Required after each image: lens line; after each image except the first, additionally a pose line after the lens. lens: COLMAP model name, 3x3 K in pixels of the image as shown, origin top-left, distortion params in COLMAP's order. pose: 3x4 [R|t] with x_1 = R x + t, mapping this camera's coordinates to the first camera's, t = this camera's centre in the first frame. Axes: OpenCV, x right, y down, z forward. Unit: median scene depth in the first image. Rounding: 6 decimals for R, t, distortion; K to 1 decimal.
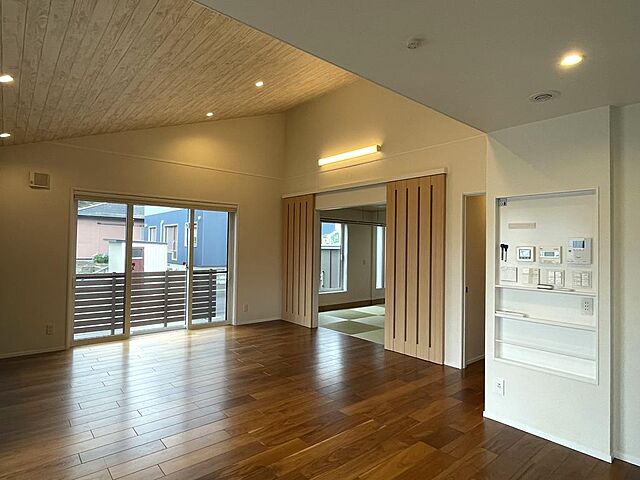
lens RADIAL K [[373.3, 0, 338.8], [0, 373.3, 238.8], [0, 0, 1]] dist [-0.059256, 0.021629]
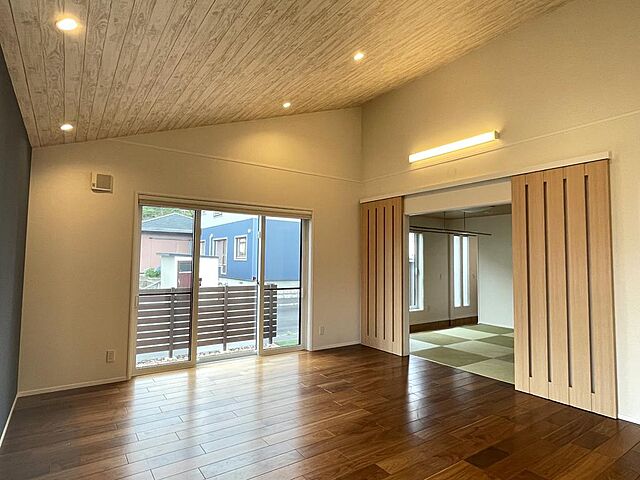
lens RADIAL K [[366.8, 0, 320.0], [0, 366.8, 240.0], [0, 0, 1]] dist [-0.028314, 0.002327]
pose [[0.991359, -0.012942, -0.130536, -0.143221], [0.008707, 0.999419, -0.032964, 0.004510], [0.130887, 0.031543, 0.990895, 0.153247]]
